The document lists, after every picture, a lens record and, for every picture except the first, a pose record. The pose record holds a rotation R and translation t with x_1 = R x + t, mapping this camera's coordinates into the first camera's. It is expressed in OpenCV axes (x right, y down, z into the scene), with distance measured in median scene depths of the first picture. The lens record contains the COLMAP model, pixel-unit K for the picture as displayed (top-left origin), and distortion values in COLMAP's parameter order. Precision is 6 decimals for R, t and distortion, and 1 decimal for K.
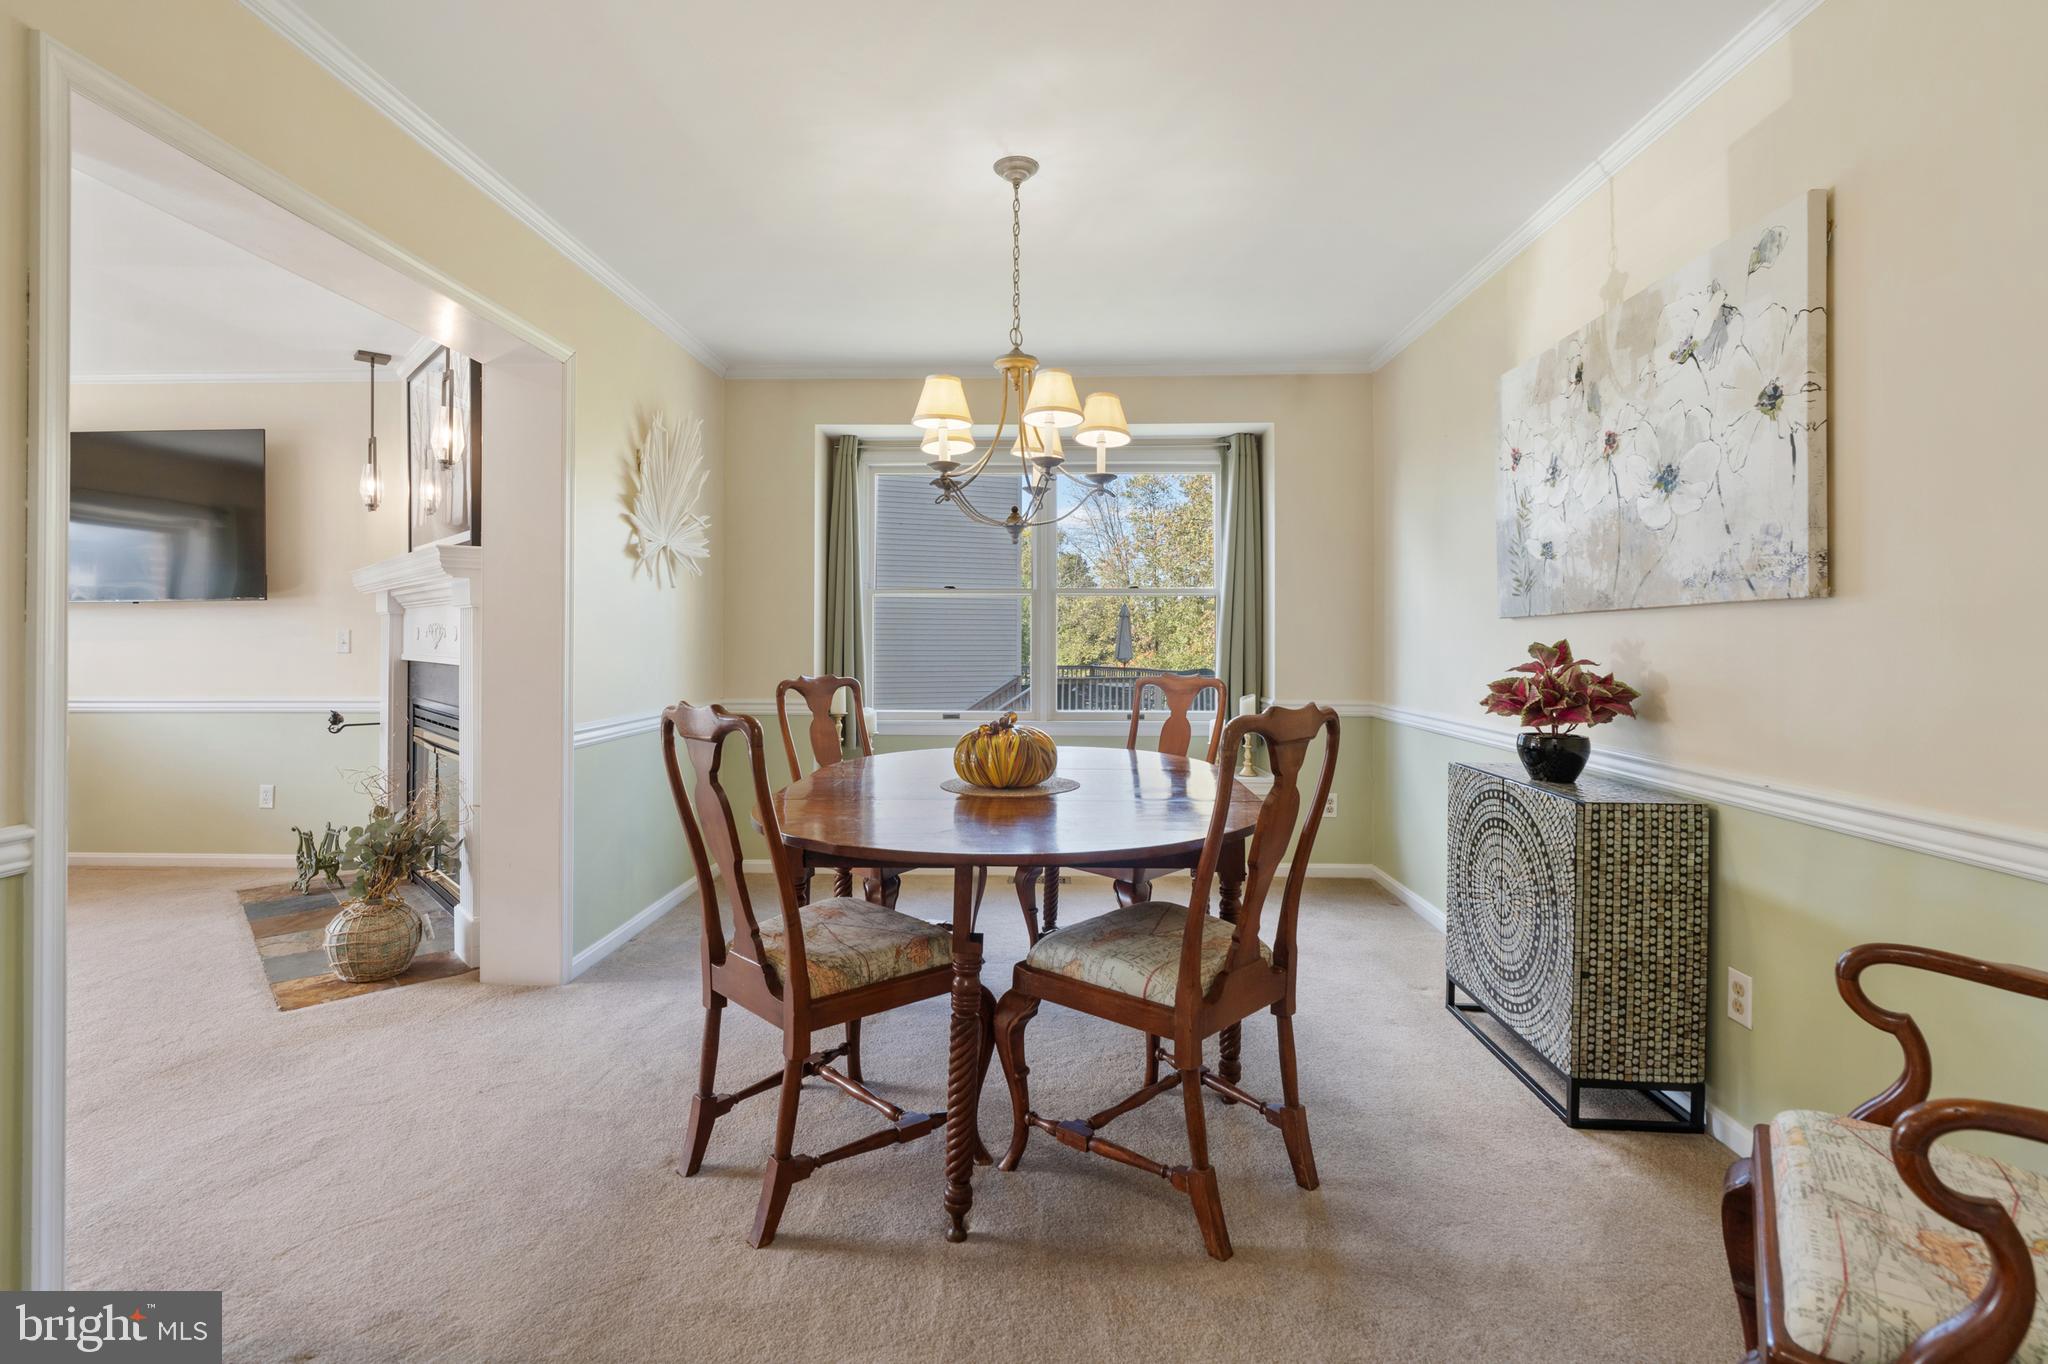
lens RADIAL K [[926.6, 0, 1020.4], [0, 926.6, 636.3], [0, 0, 1]] dist [-0.008674, 0.003609]
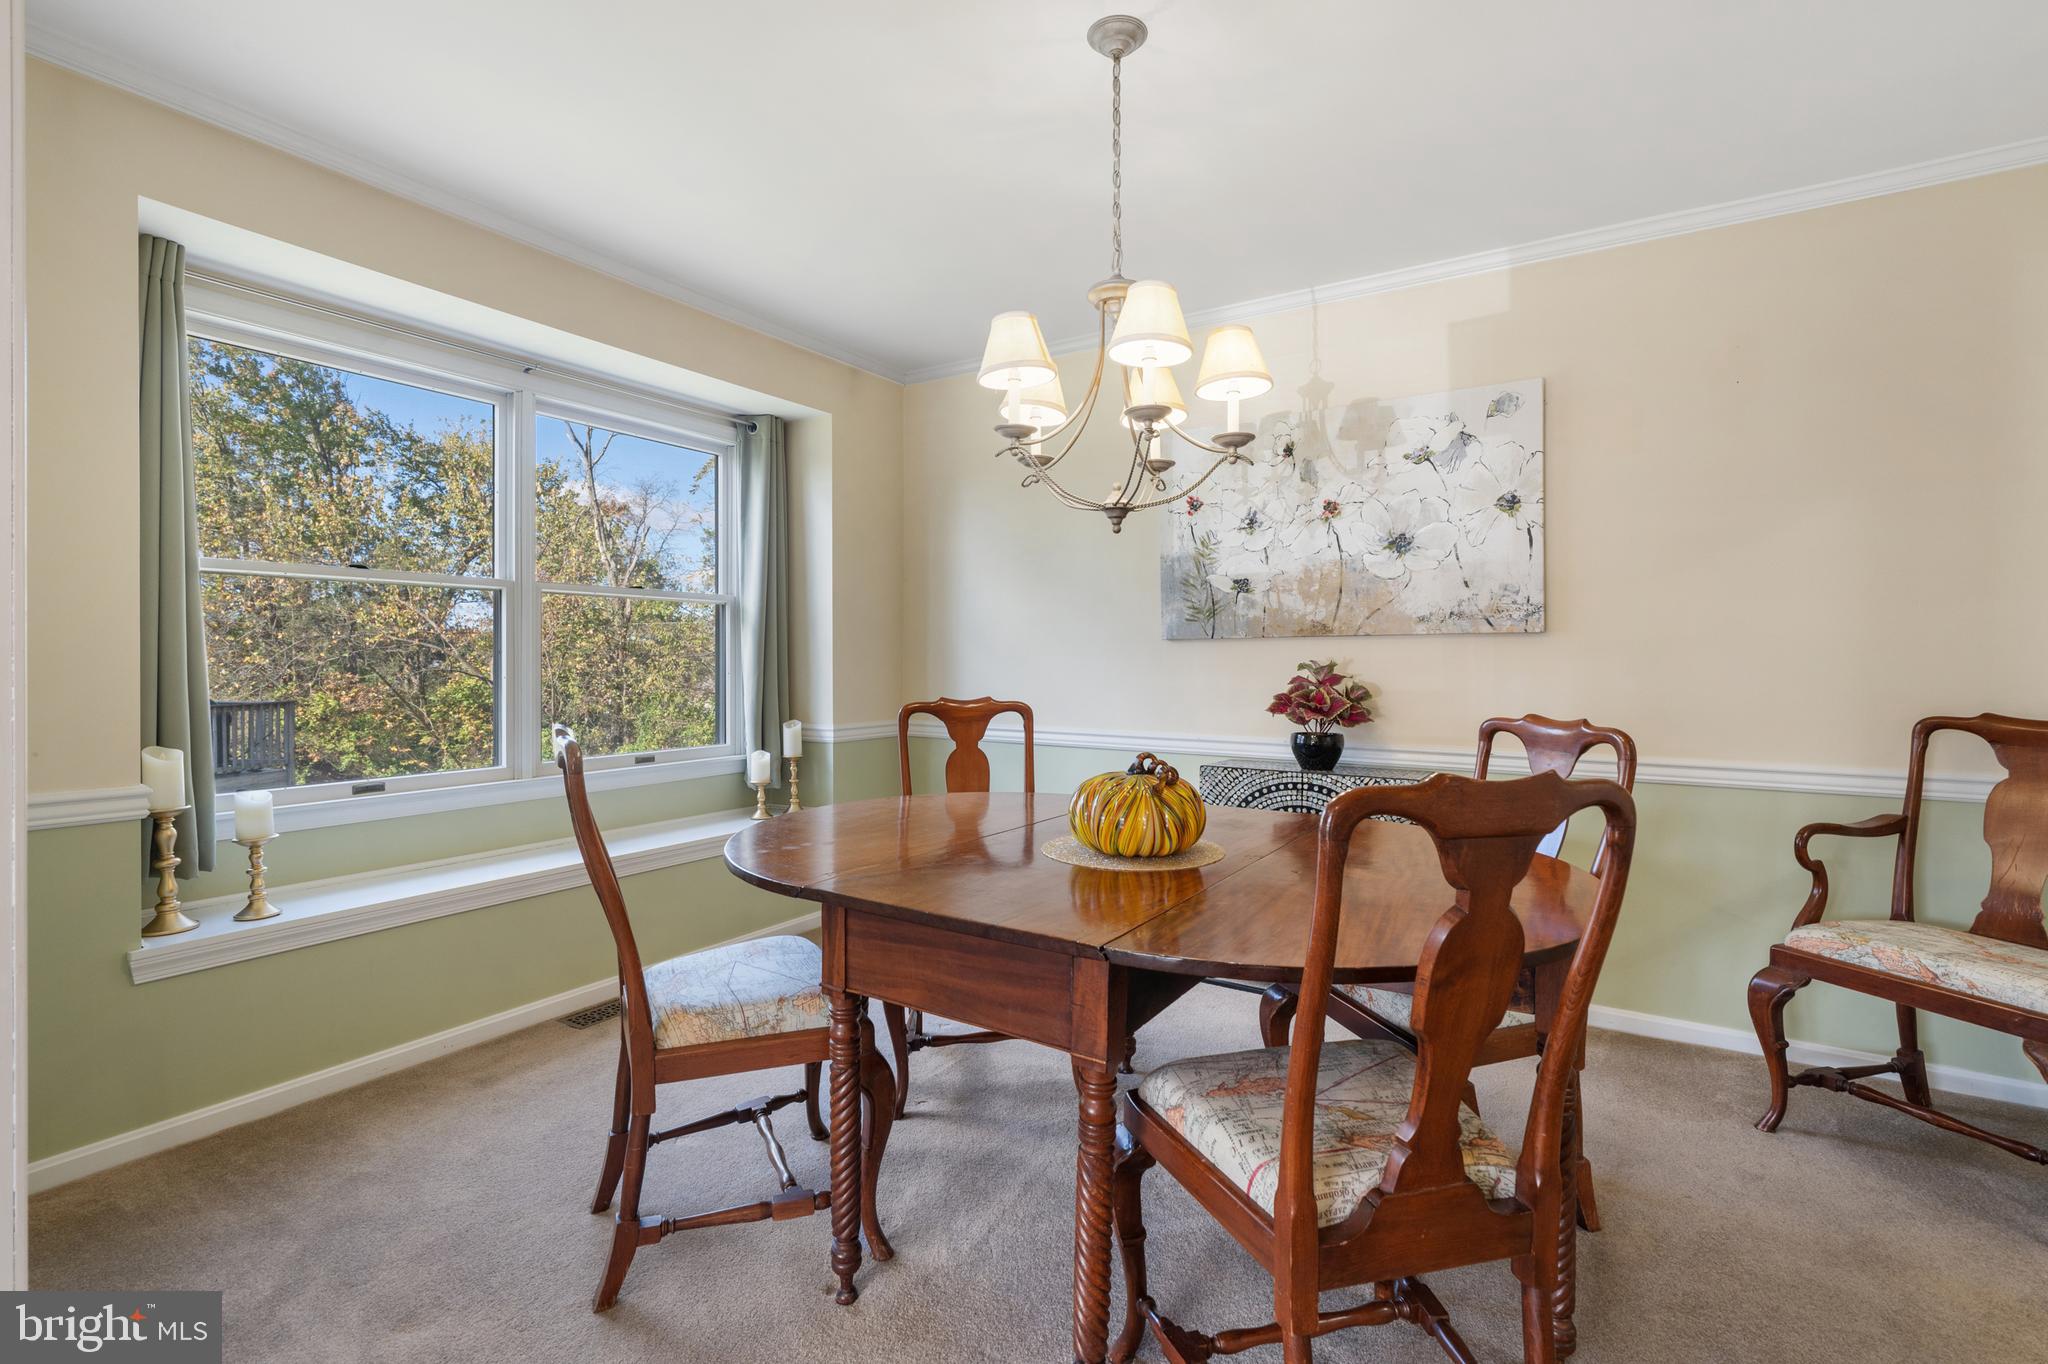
lens RADIAL K [[926.6, 0, 1024.0], [0, 926.6, 661.1], [0, 0, 1]] dist [-0.008674, 0.003609]
pose [[0.510437, -0.003107, 0.859910, -0.710691], [-0.003805, 0.999976, 0.005872, 0.001507], [-0.859907, -0.006270, 0.510413, 0.690288]]
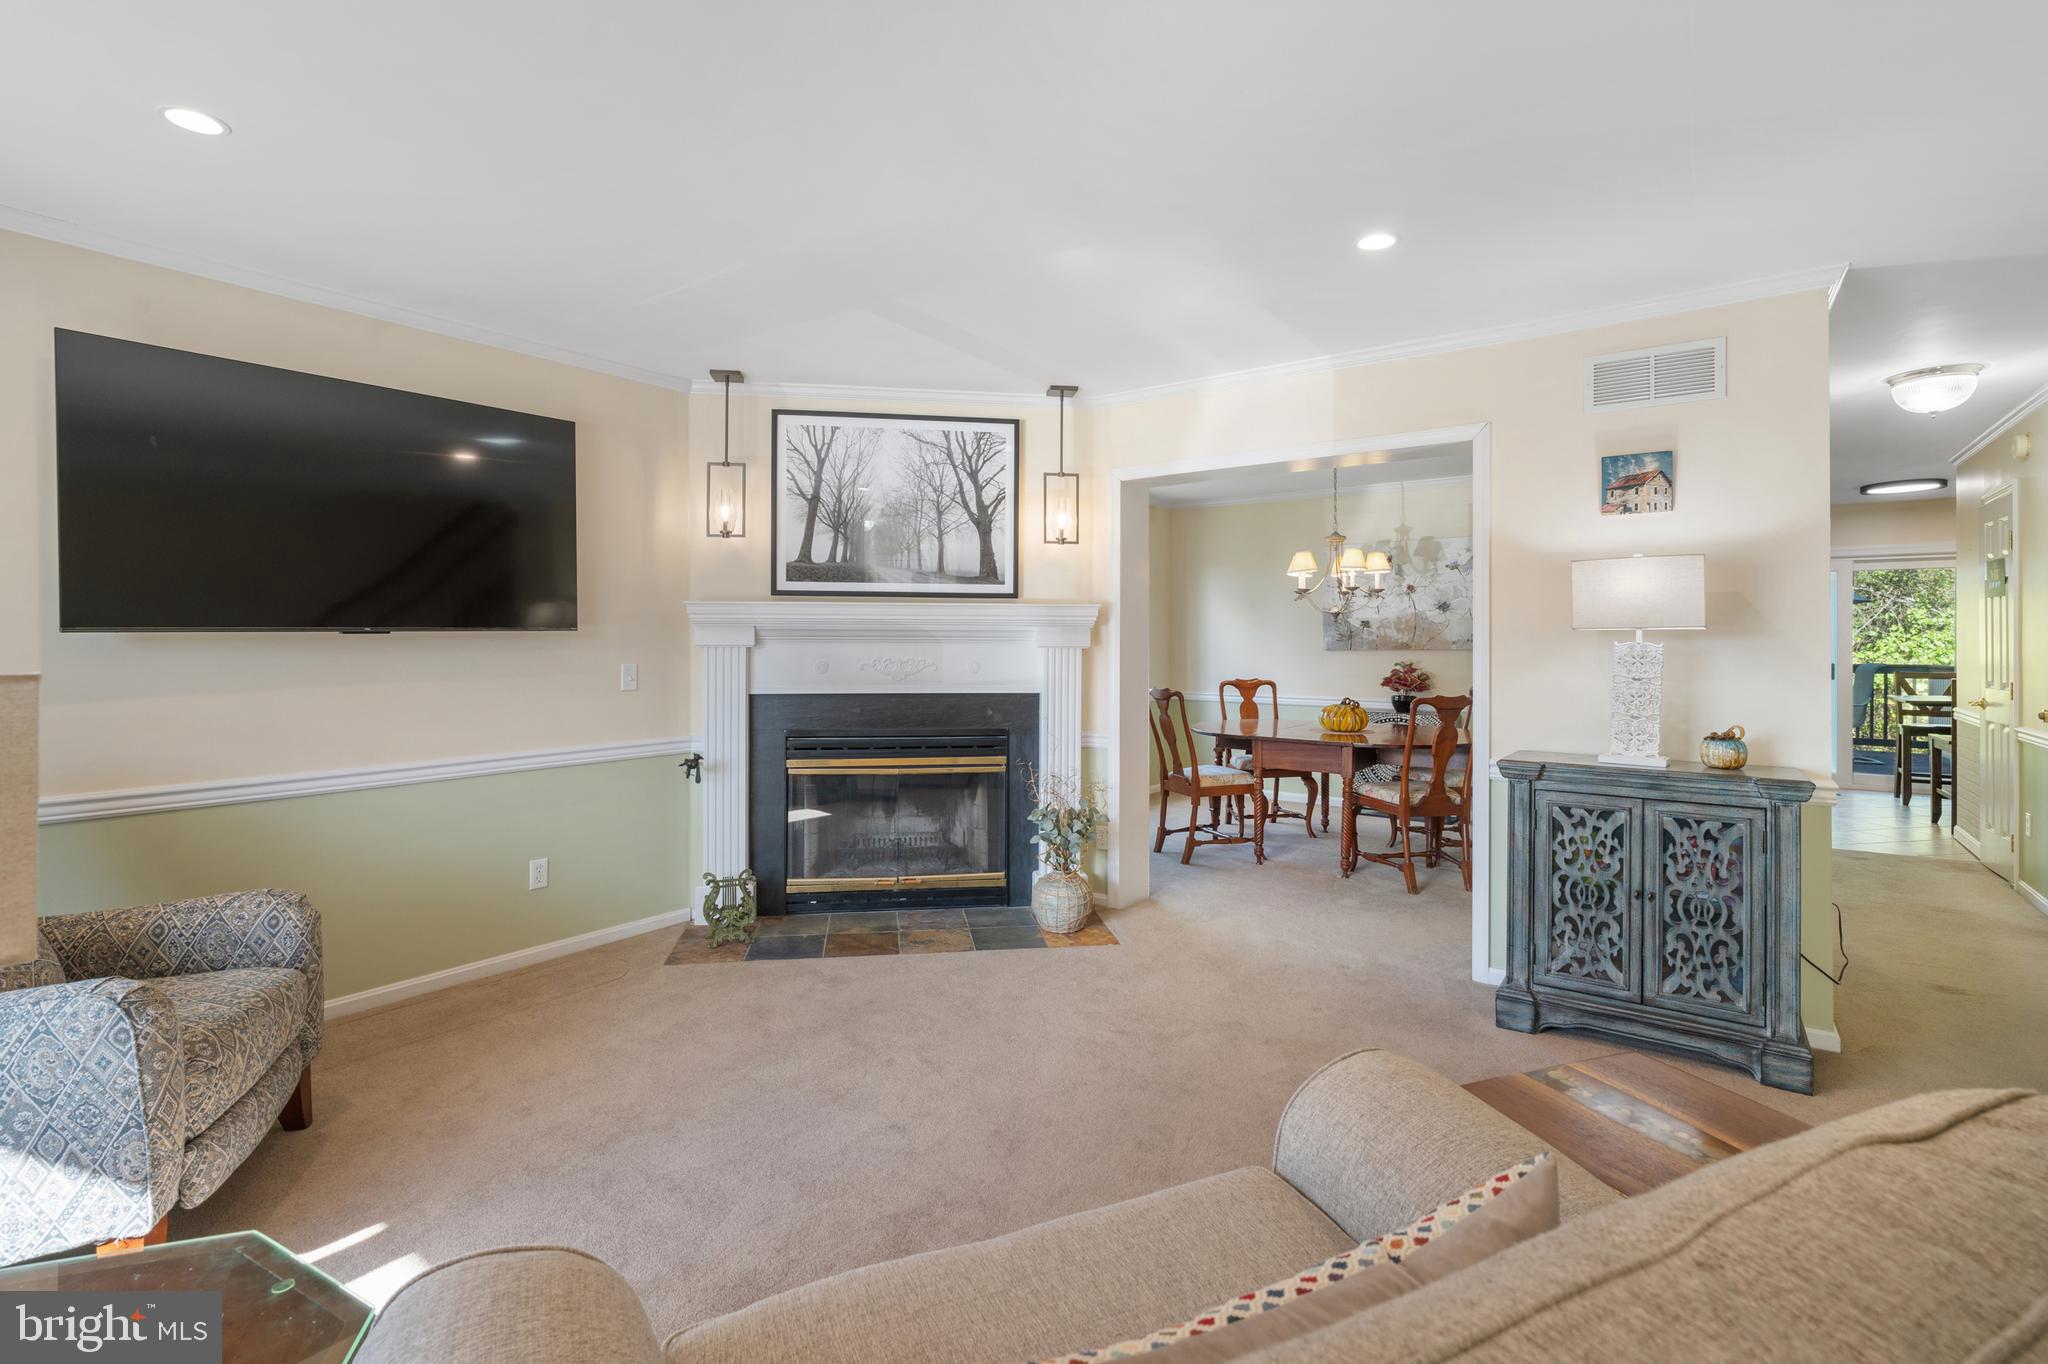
lens RADIAL K [[926.6, 0, 1019.6], [0, 926.6, 640.4], [0, 0, 1]] dist [-0.008674, 0.003609]
pose [[0.573950, -0.001138, 0.818889, -2.257814], [-0.002698, 0.999991, 0.003280, -0.060506], [-0.818886, -0.004092, 0.573942, 0.364216]]
